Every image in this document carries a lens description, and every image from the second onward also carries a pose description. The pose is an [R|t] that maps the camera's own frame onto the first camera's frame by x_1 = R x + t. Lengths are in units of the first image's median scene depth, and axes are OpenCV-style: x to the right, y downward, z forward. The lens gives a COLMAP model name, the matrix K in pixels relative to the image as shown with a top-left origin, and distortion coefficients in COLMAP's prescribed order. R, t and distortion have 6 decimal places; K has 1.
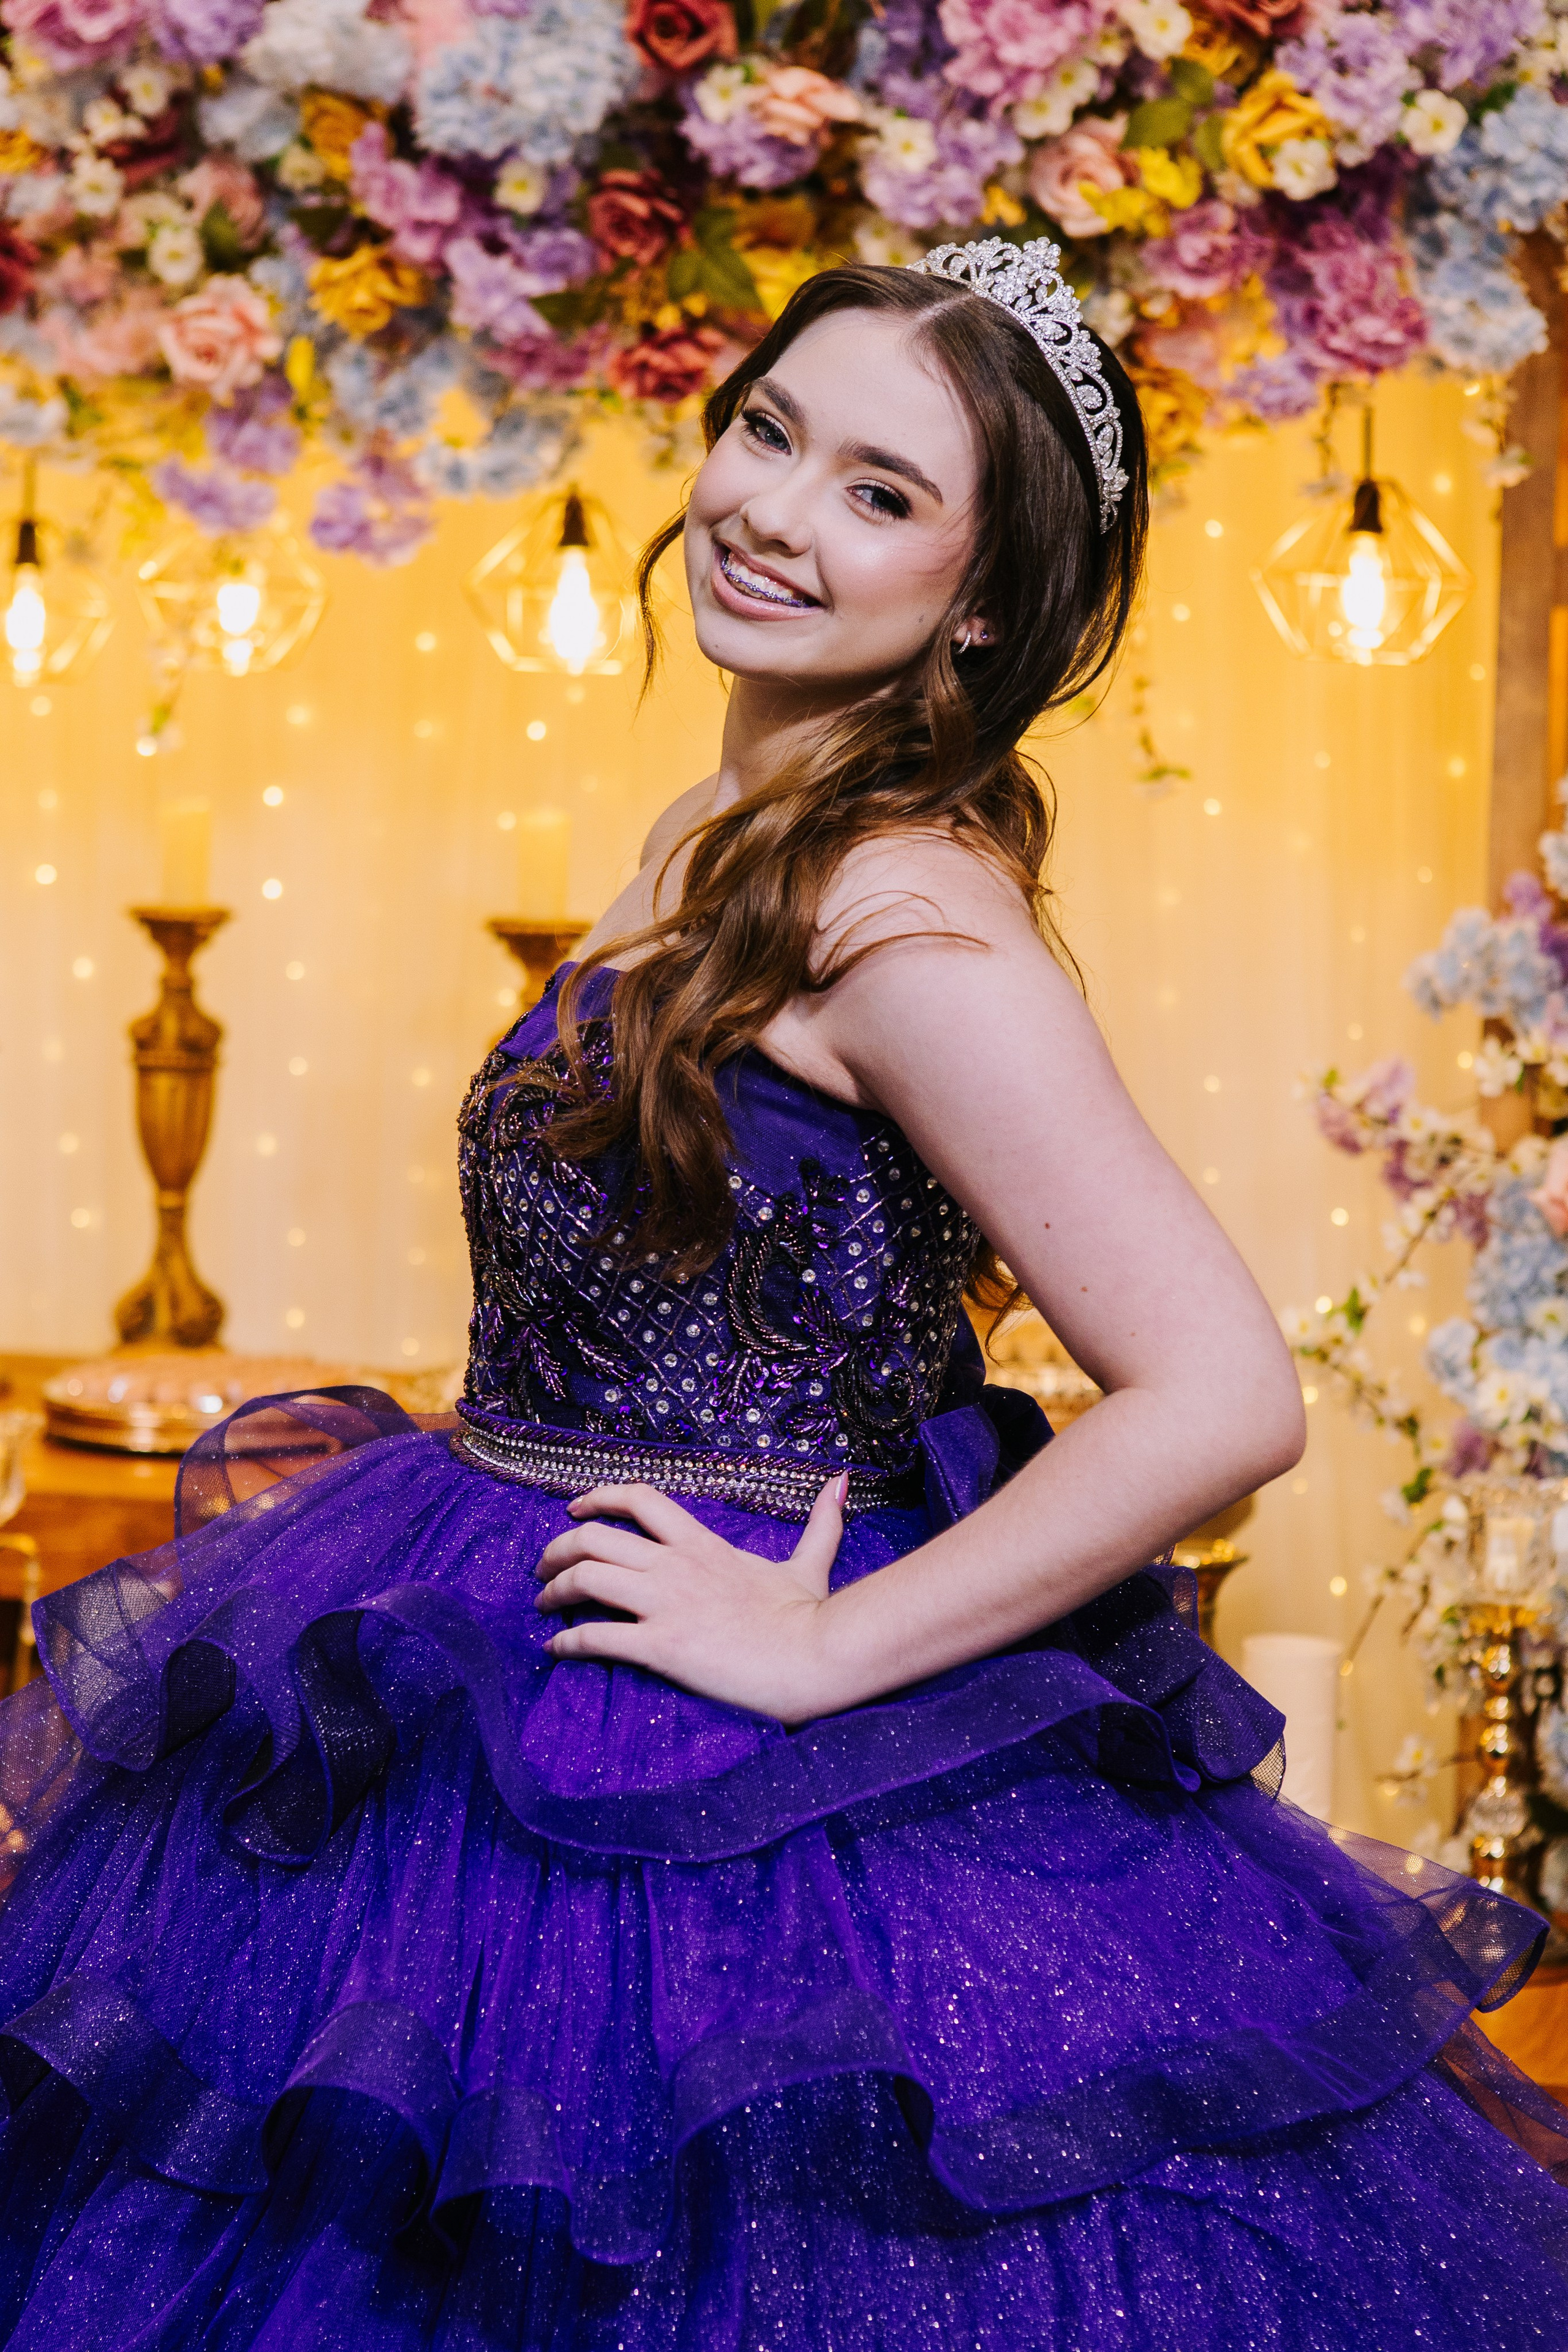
lens RADIAL K [[4595.8, 0, 757.3], [0, 4595.8, 1255.4], [0, 0, 1]] dist [-0.070396, 0.000000]
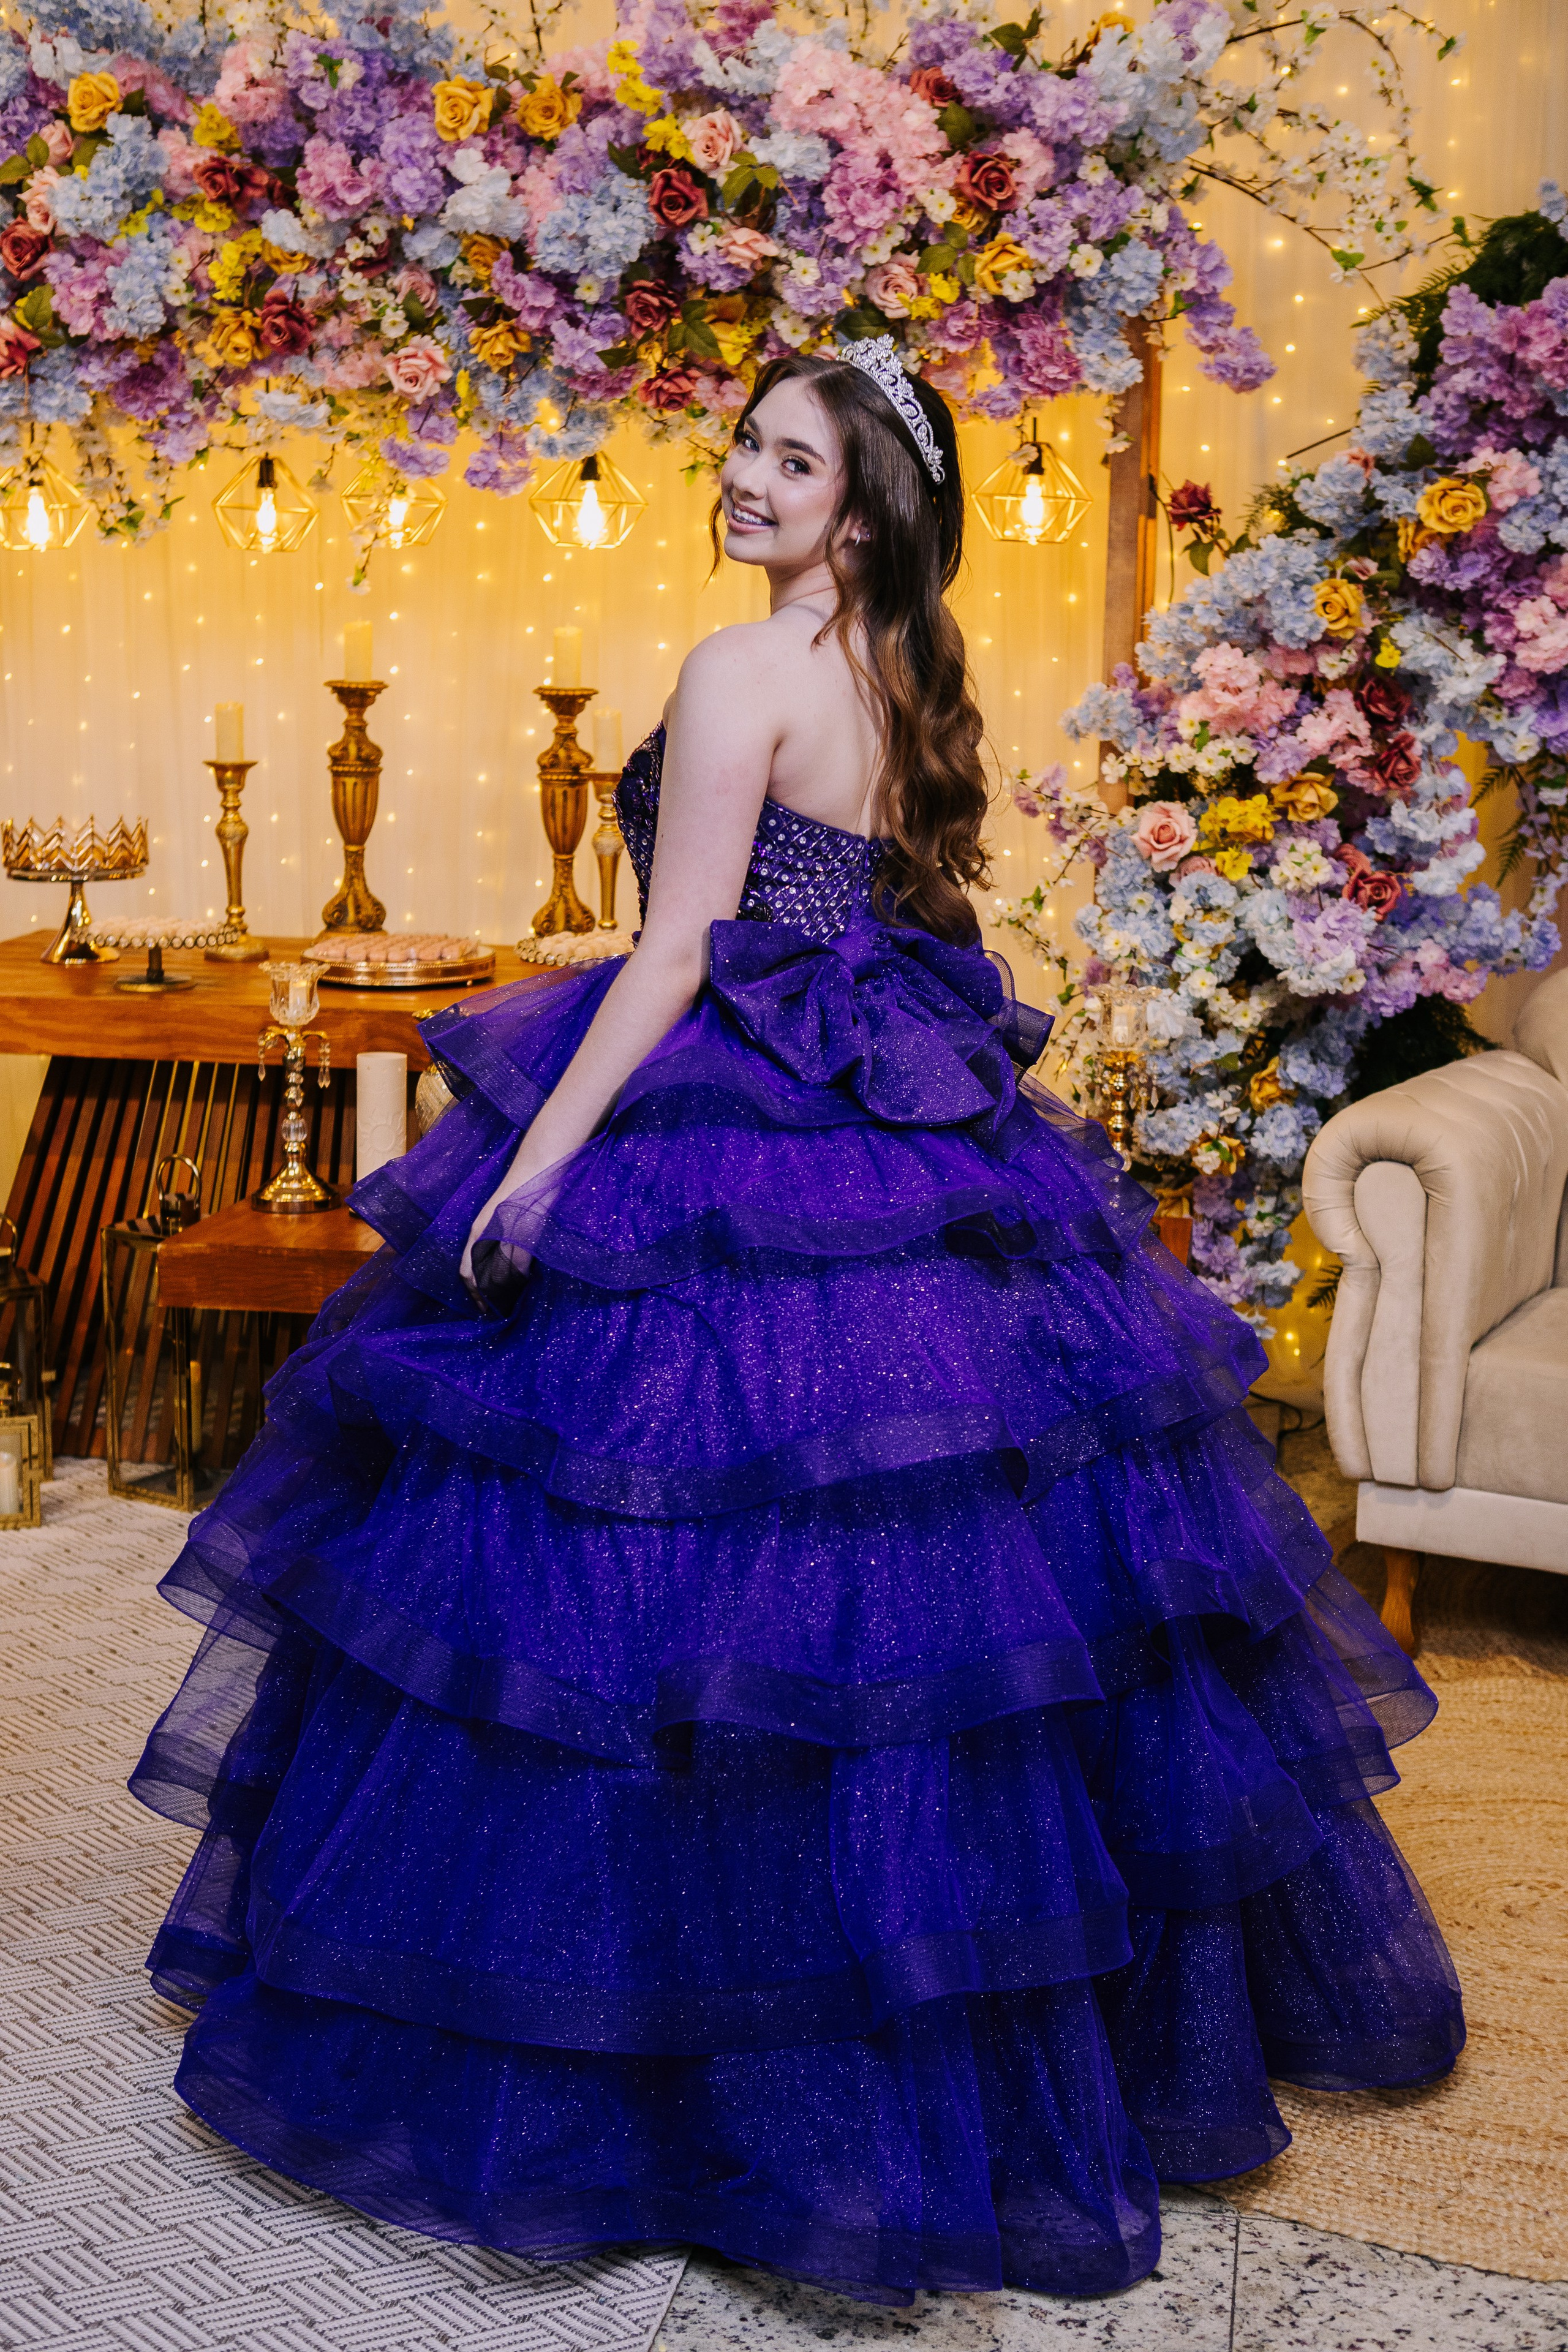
lens RADIAL K [[3102.7, 0, 758.3], [0, 3102.7, 1189.4], [0, 0, 1]] dist [-0.028223, 0.000000]
pose [[0.996864, -0.017845, 0.077090, -0.086120], [0.010528, 0.995488, 0.094299, 0.009519], [-0.078425, -0.093192, 0.992555, -0.269554]]
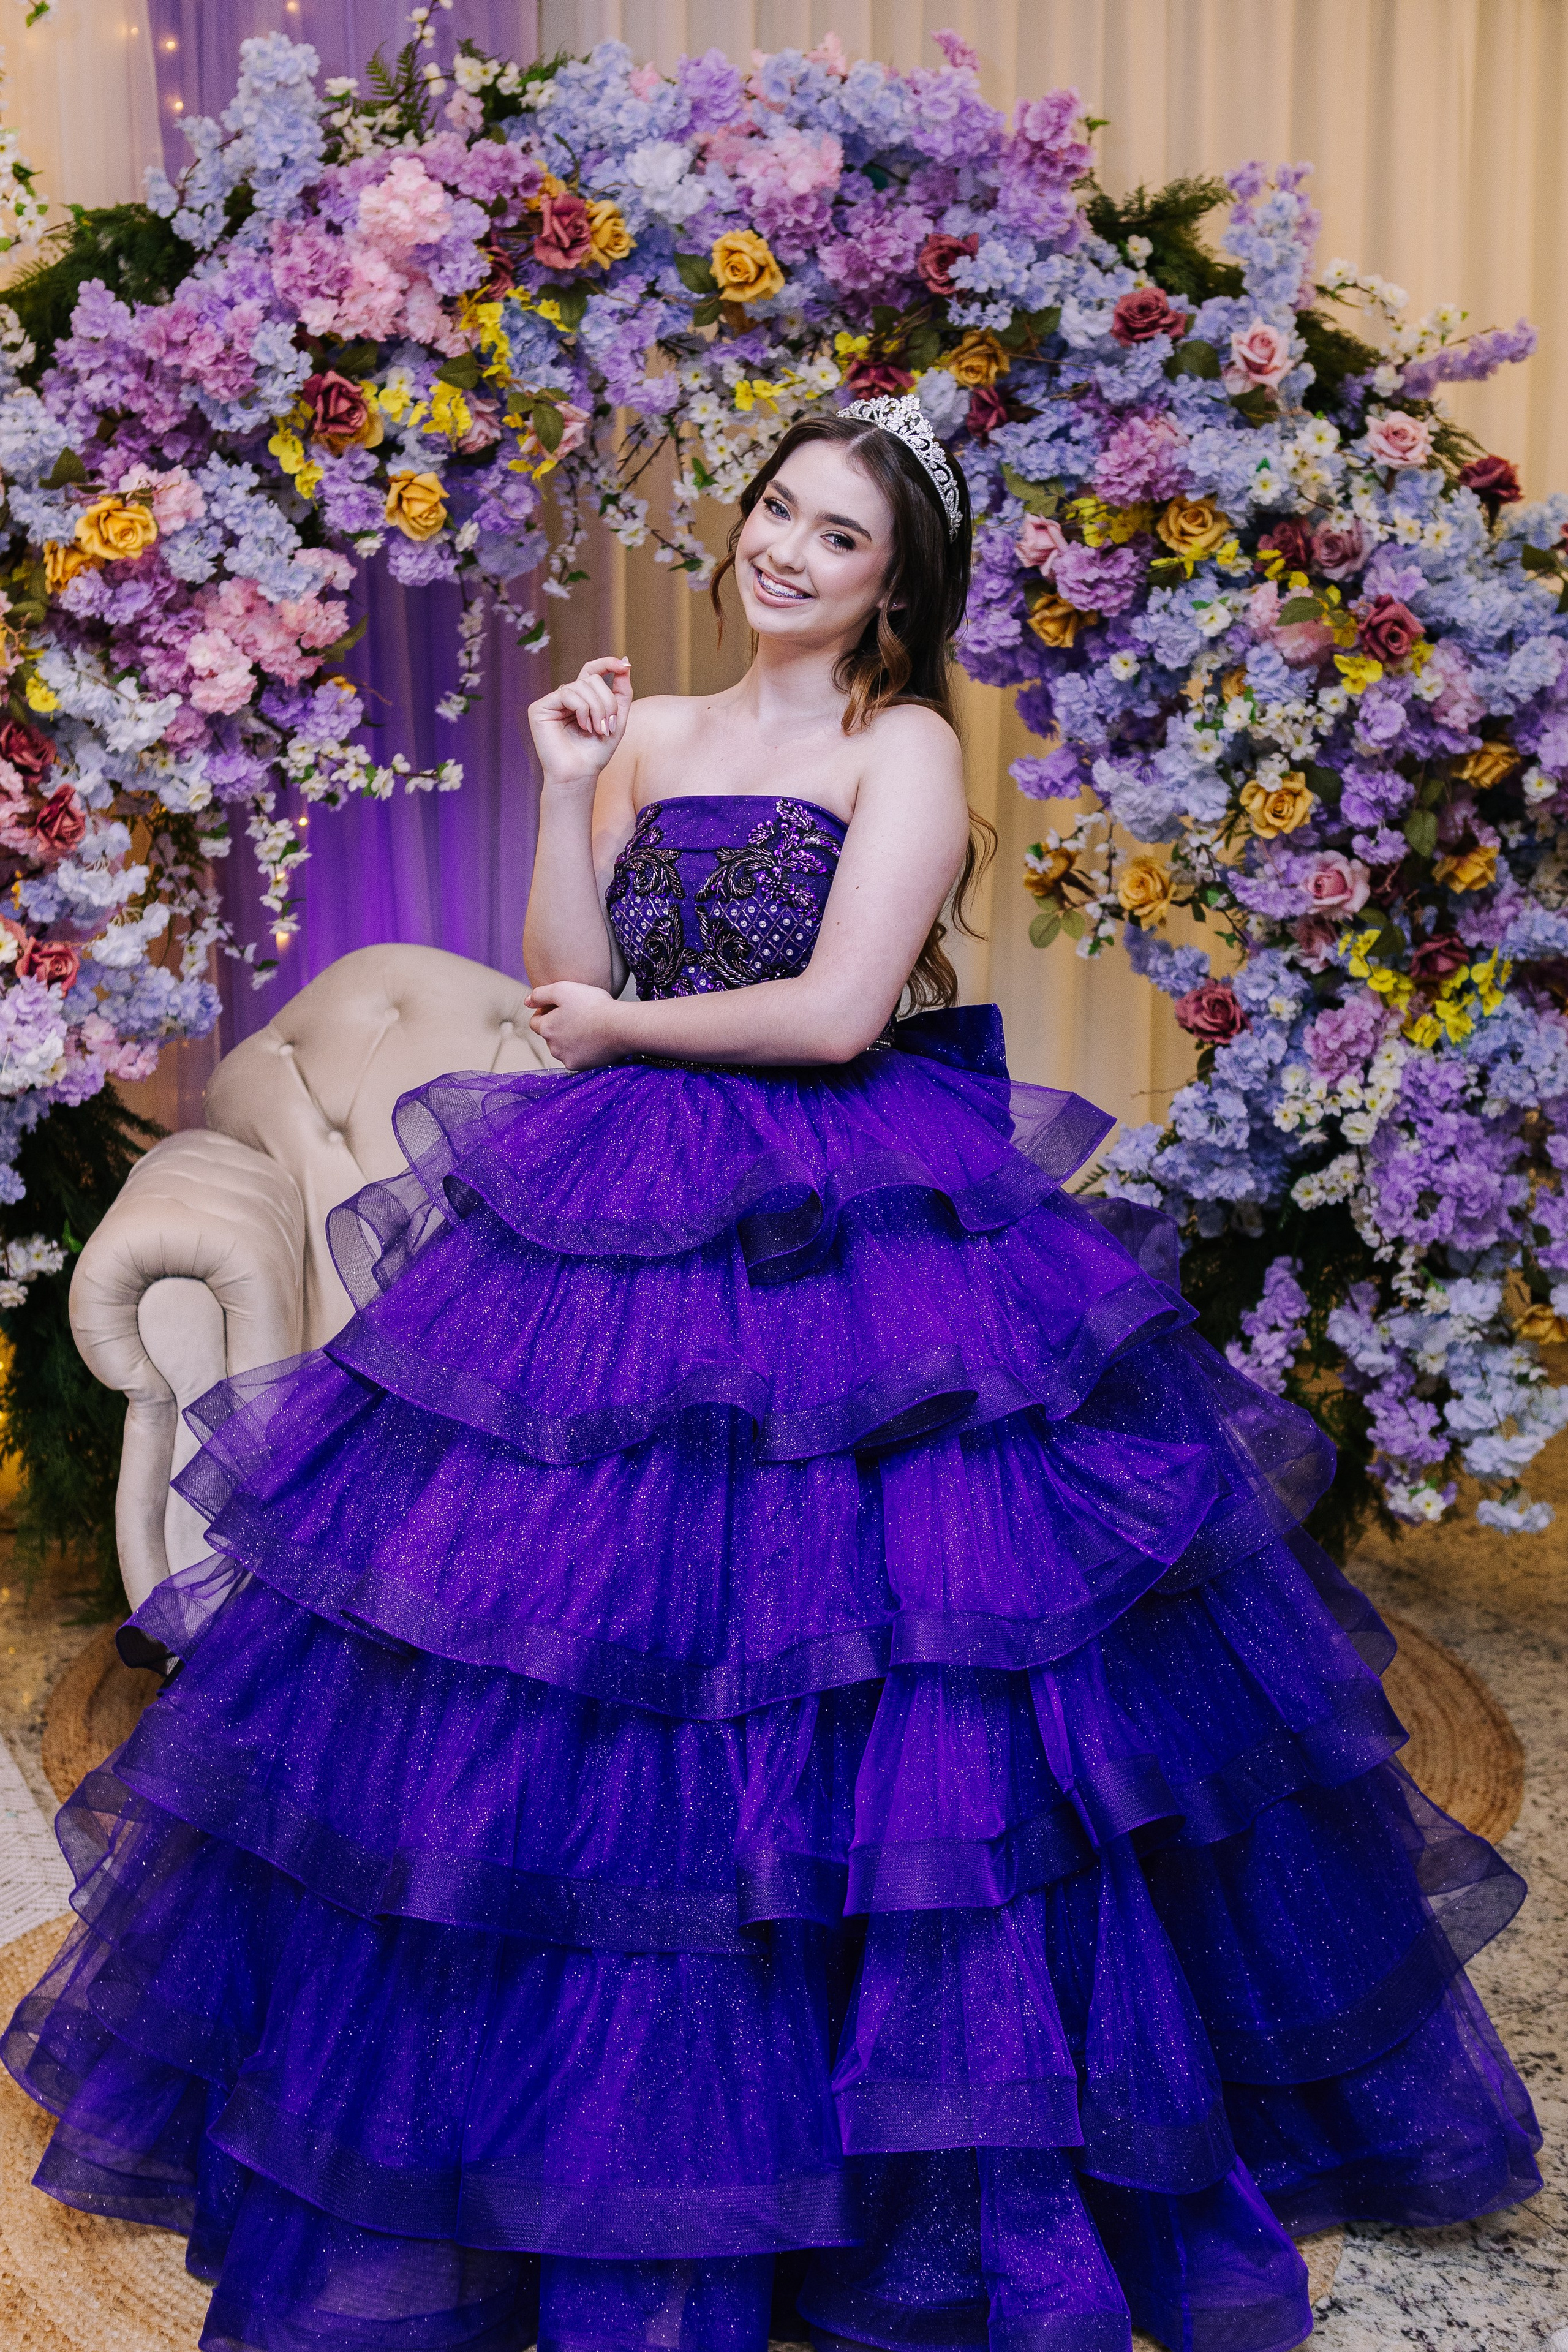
lens RADIAL K [[3082.7, 0, 765.0], [0, 3082.7, 1138.8], [0, 0, 1]] dist [-0.026610, 0.000000]
pose [[0.780922, -0.112475, 0.614418, -0.222561], [0.066605, 0.993041, 0.097130, -0.018613], [-0.621067, -0.034928, 0.782979, -0.044062]]
